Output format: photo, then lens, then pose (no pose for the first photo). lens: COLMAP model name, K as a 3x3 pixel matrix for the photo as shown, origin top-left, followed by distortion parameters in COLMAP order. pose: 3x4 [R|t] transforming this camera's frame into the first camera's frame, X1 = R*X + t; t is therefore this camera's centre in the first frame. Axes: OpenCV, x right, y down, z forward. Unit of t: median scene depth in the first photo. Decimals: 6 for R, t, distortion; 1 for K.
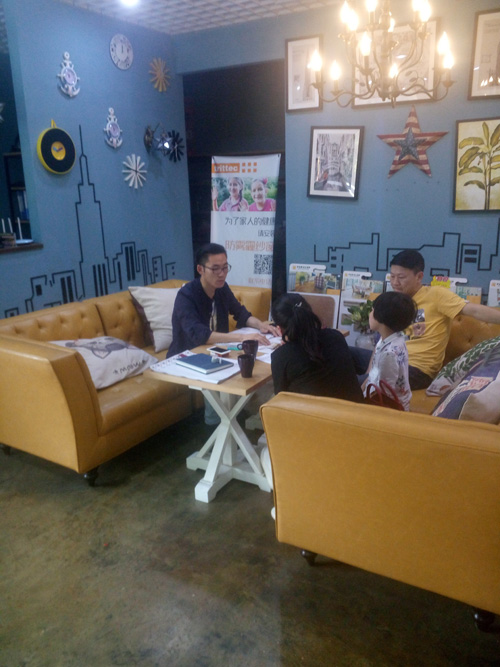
lens RADIAL K [[547.8, 0, 254.1], [0, 547.8, 336.0], [0, 0, 1]] dist [0.169700, -0.386010]
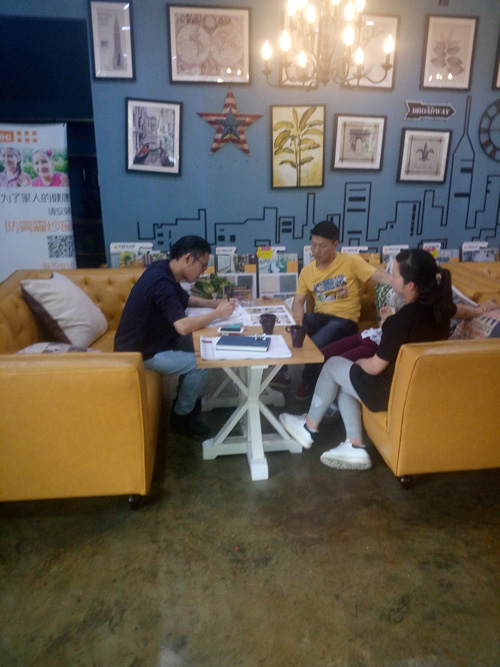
lens RADIAL K [[547.8, 0, 254.1], [0, 547.8, 336.0], [0, 0, 1]] dist [0.169700, -0.386010]
pose [[0.781492, -0.164795, 0.601757, -0.394363], [0.142767, 0.986130, 0.084649, -0.025527], [-0.607361, 0.019758, 0.794180, 0.128790]]
